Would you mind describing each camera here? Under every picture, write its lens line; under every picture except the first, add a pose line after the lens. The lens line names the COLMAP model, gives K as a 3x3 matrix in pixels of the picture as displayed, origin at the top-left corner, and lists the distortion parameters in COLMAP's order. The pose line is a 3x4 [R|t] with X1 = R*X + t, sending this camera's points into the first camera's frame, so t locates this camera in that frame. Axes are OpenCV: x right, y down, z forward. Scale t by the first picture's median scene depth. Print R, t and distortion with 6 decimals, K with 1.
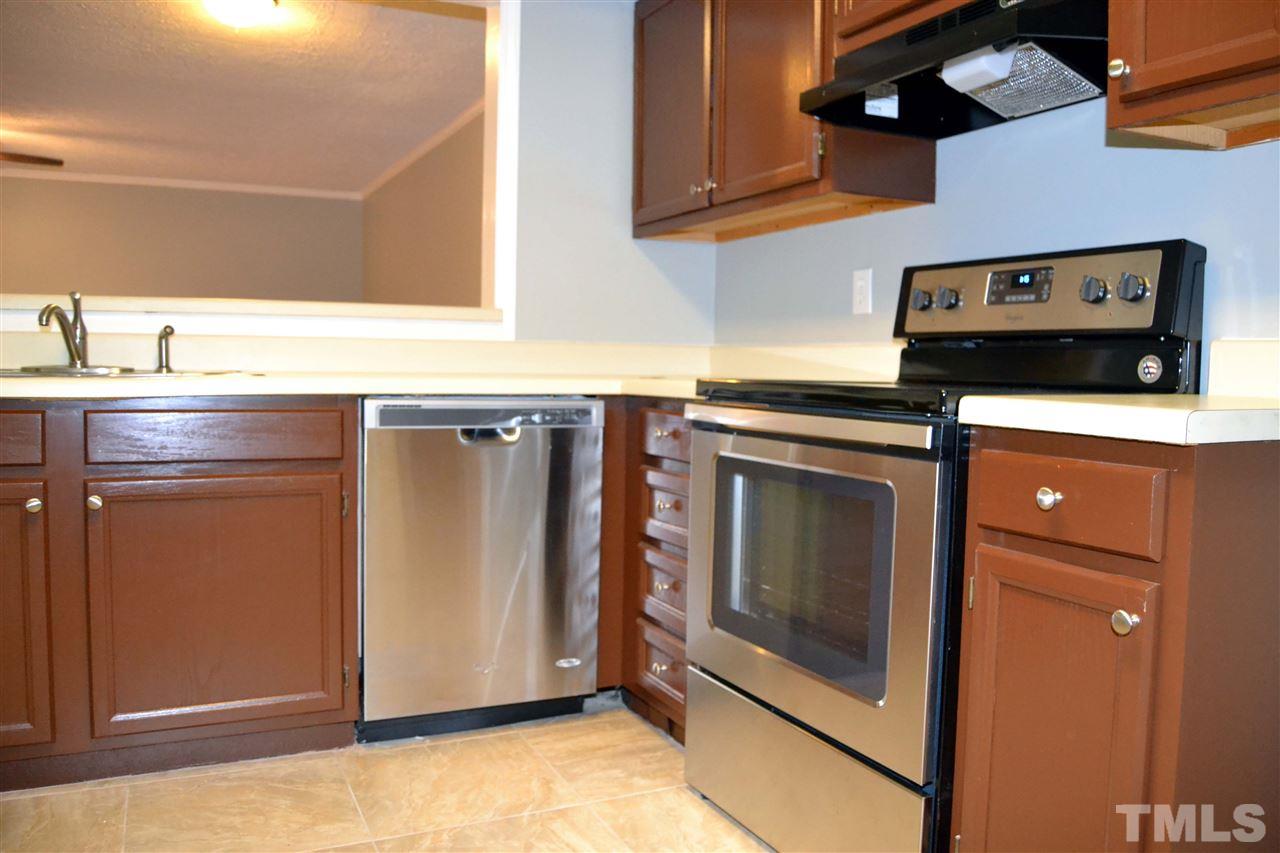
lens RADIAL K [[1037.5, 0, 645.6], [0, 1037.5, 427.5], [0, 0, 1]] dist [-0.089009, 0.039509]
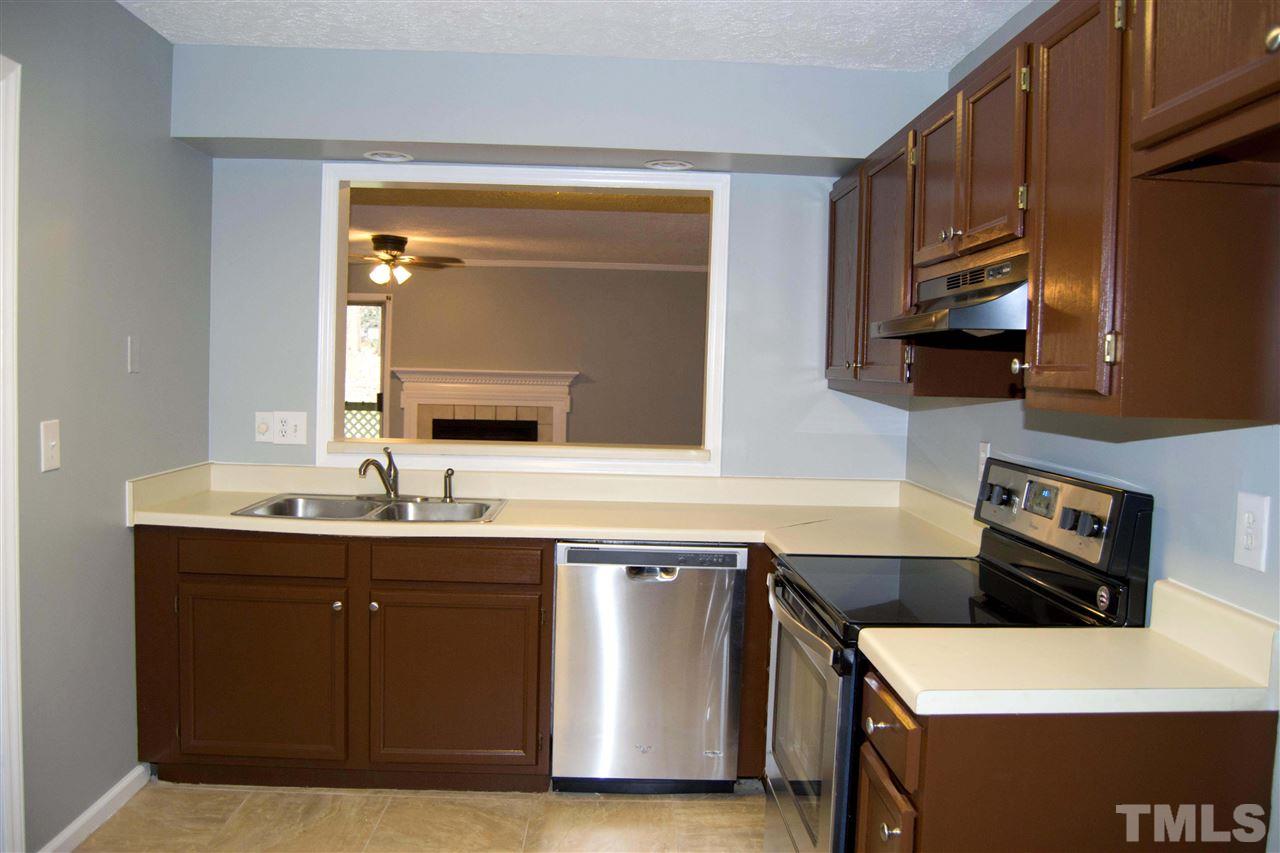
lens RADIAL K [[1037.5, 0, 632.7], [0, 1037.5, 424.3], [0, 0, 1]] dist [-0.089009, 0.039509]
pose [[0.909825, 0.030744, -0.413851, 0.372468], [-0.037490, 0.999263, -0.008185, -0.172604], [0.413294, 0.022963, 0.910308, -0.204106]]
